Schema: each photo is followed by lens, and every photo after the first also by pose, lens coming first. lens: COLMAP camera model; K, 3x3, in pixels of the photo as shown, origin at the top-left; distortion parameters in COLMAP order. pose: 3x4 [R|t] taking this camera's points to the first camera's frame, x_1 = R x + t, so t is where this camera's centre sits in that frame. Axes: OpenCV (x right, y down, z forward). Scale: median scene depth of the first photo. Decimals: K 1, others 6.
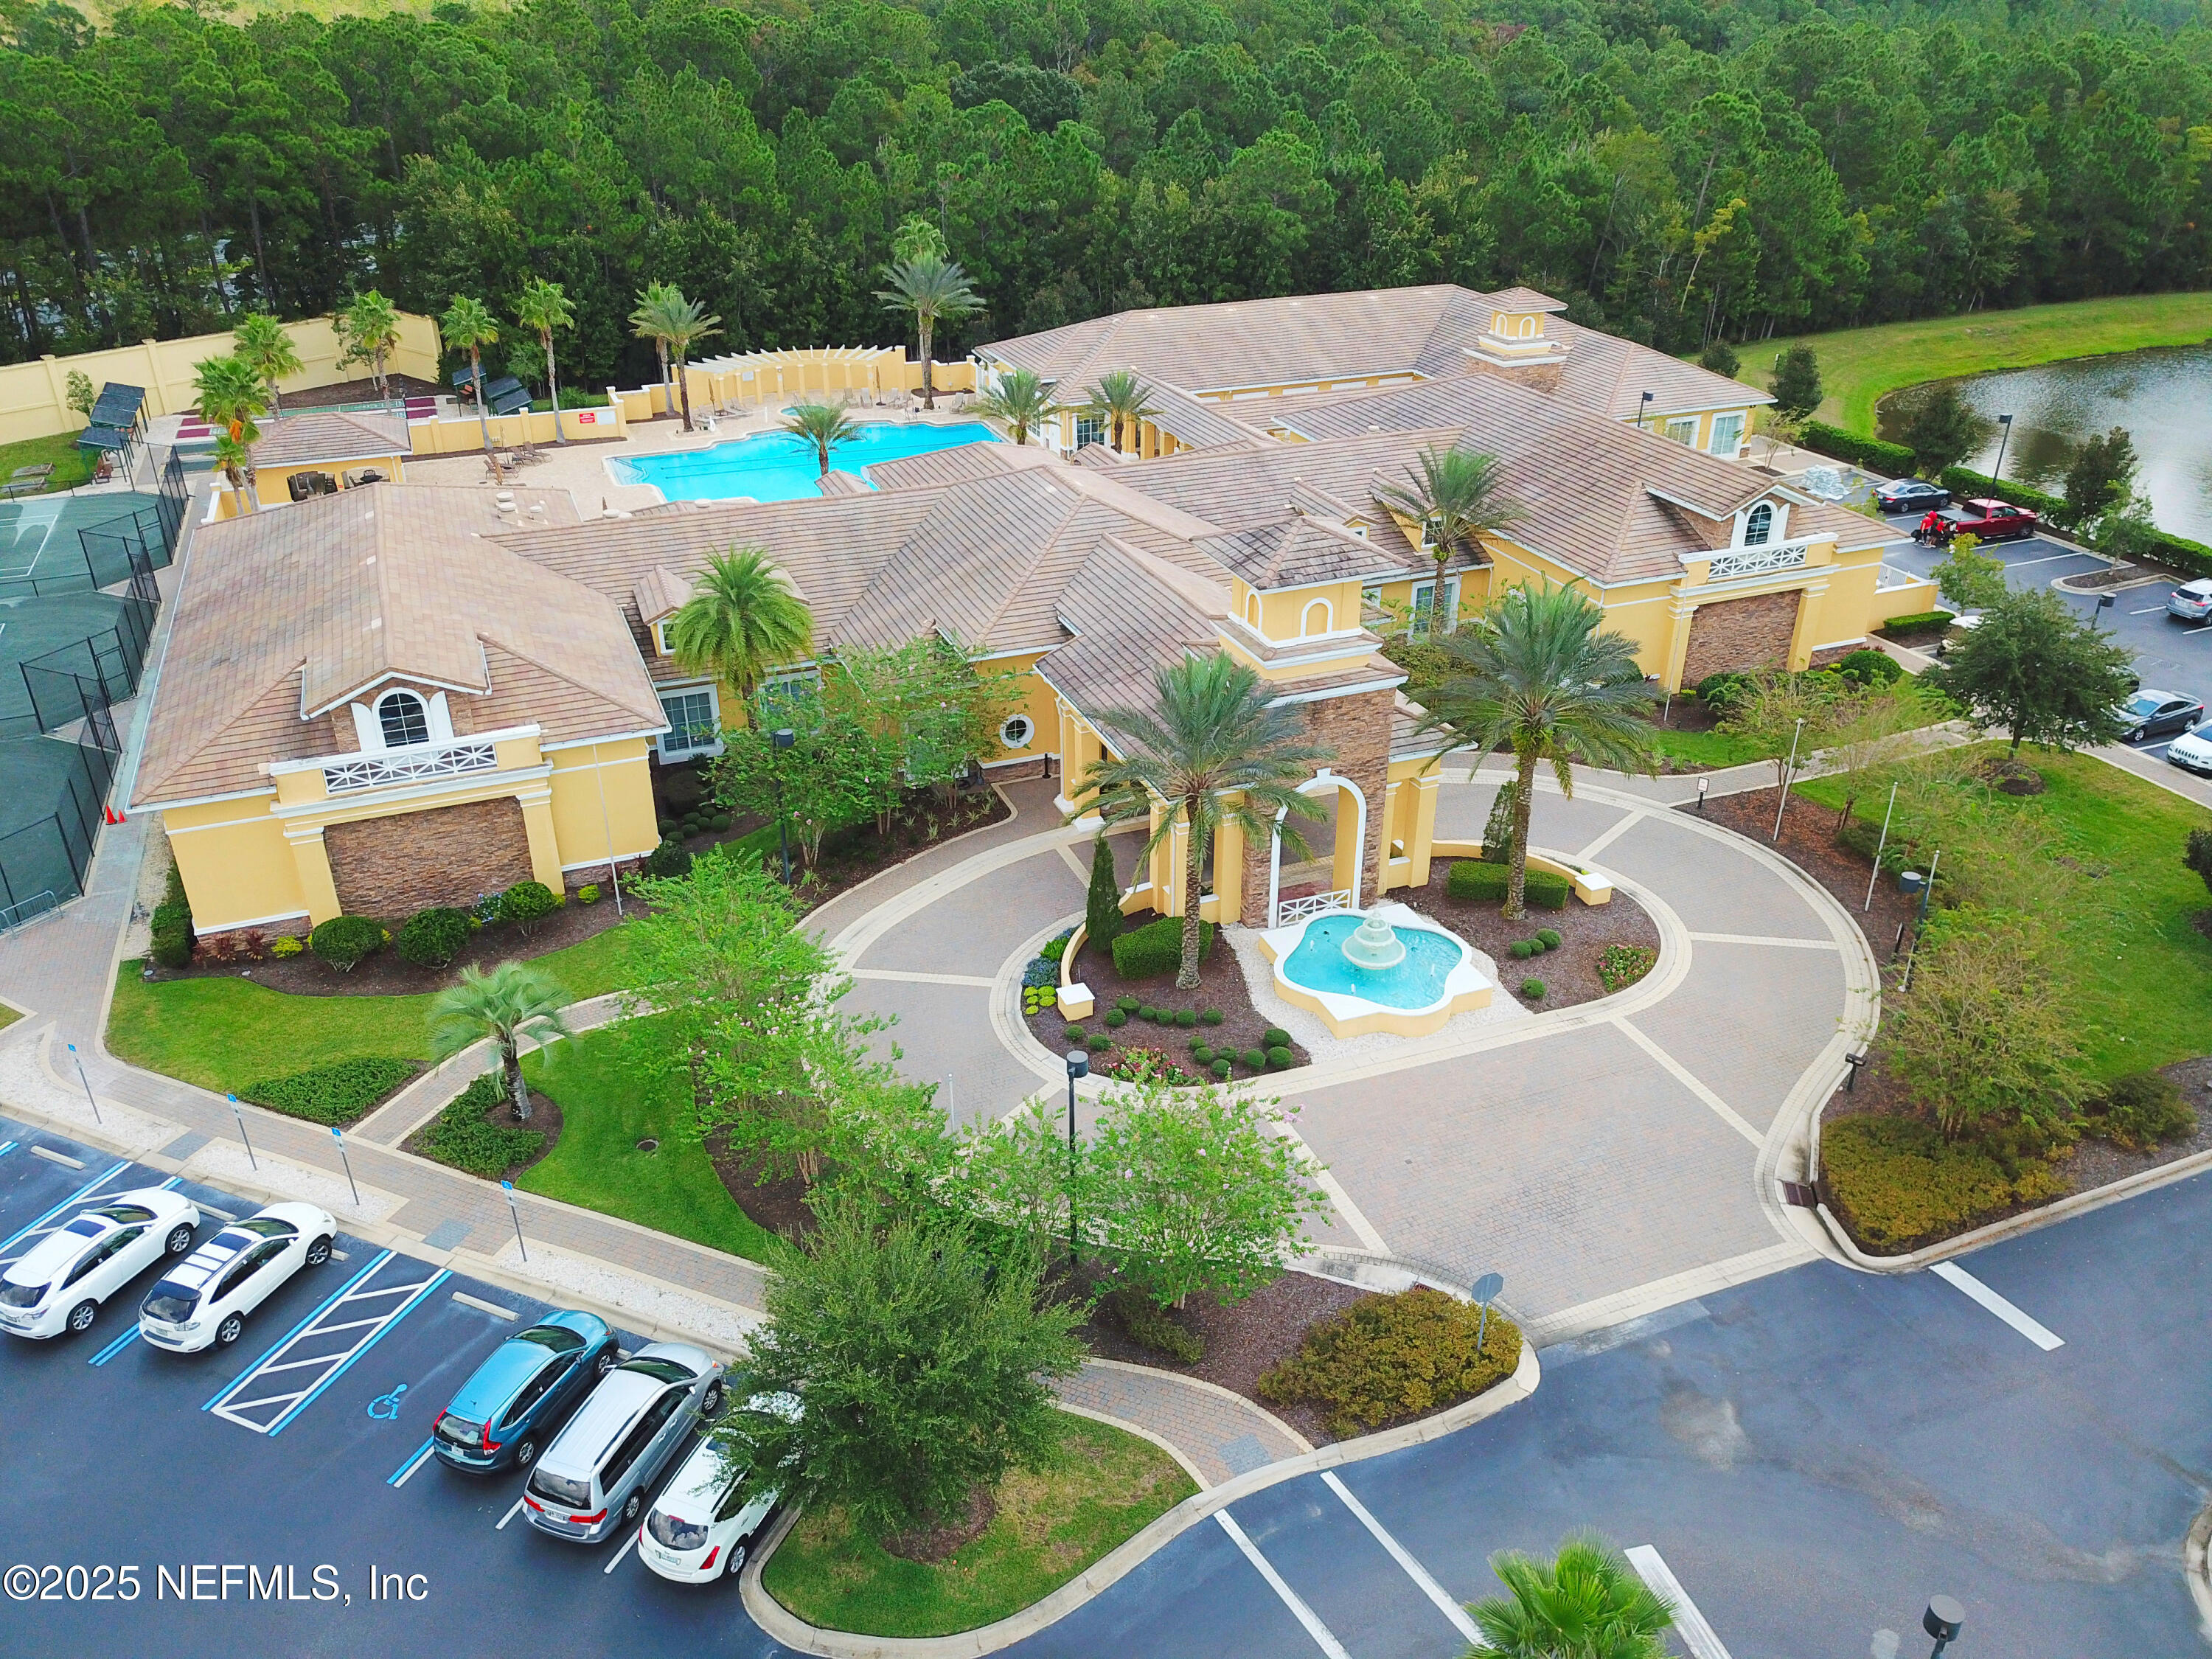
lens RADIAL K [[1670.8, 0, 1106.0], [0, 1670.8, 829.5], [0, 0, 1]] dist [0.055363, -0.000244]
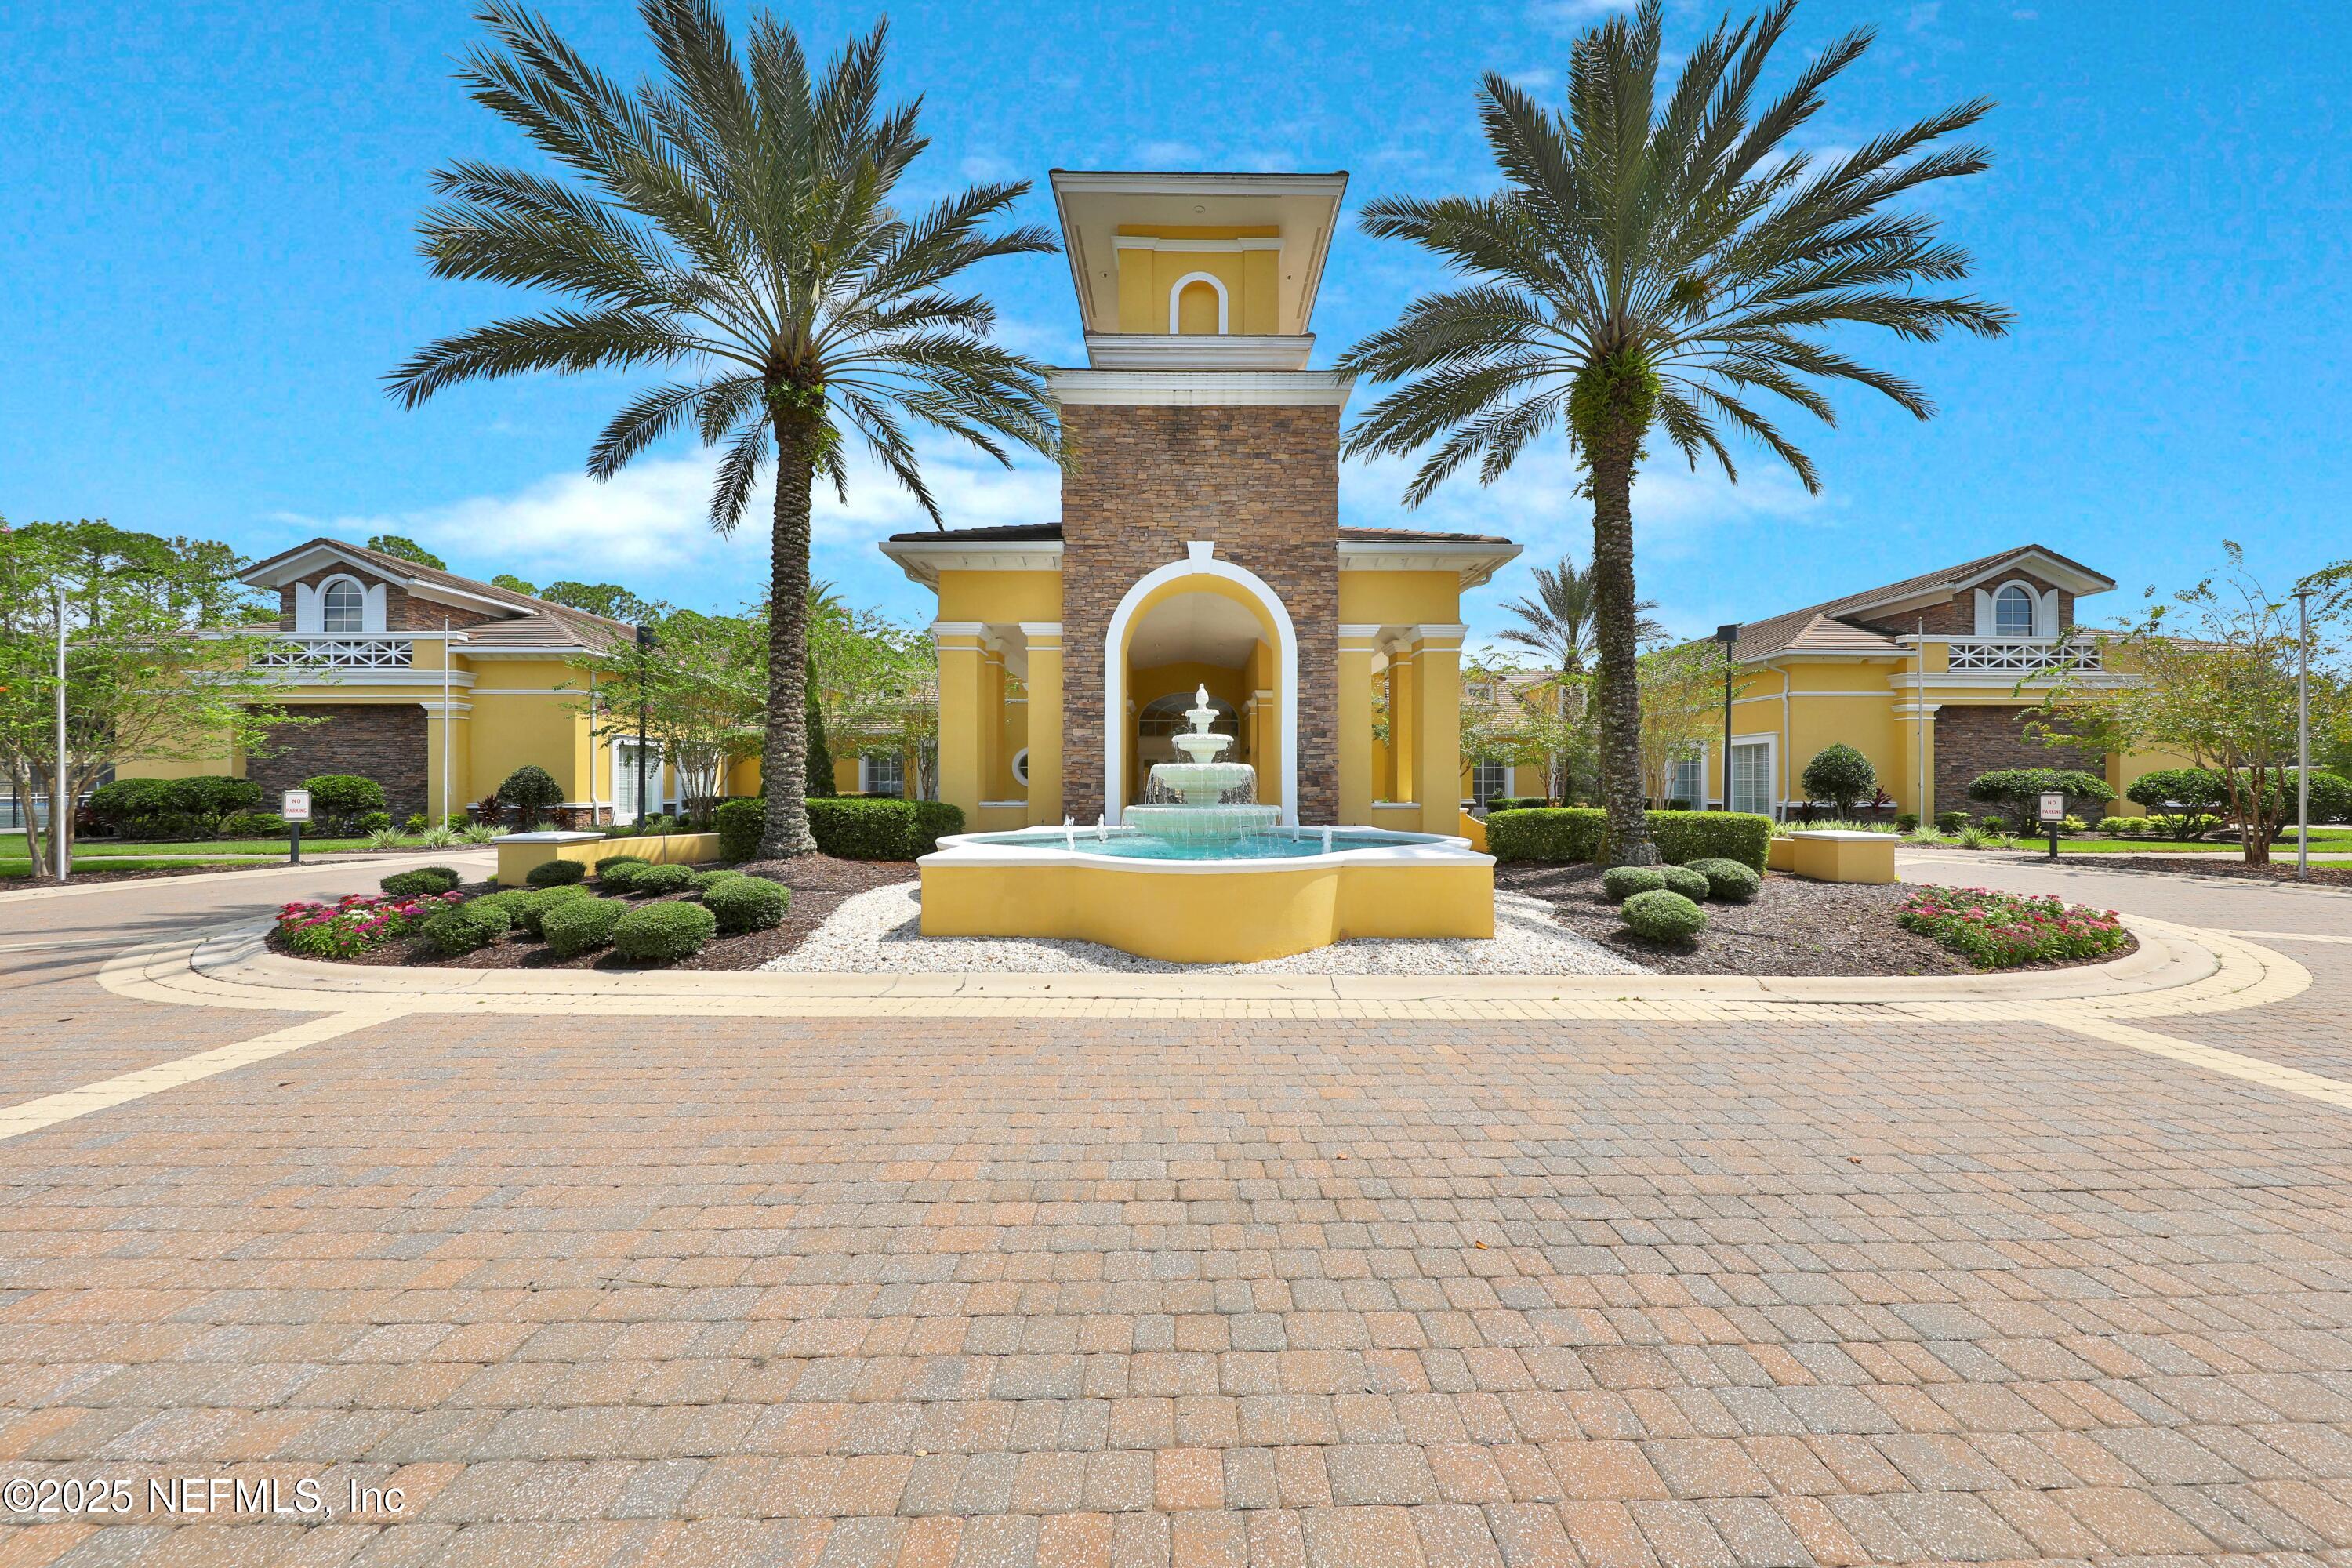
lens RADIAL K [[797.2, 0, 1191.6], [0, 797.2, 784.7], [0, 0, 1]] dist [-0.000086, -0.000006]
pose [[0.934289, 0.004116, -0.356492, 0.215460], [-0.167965, 0.887088, -0.429957, 0.142777], [0.314470, 0.461583, 0.829488, 0.801356]]
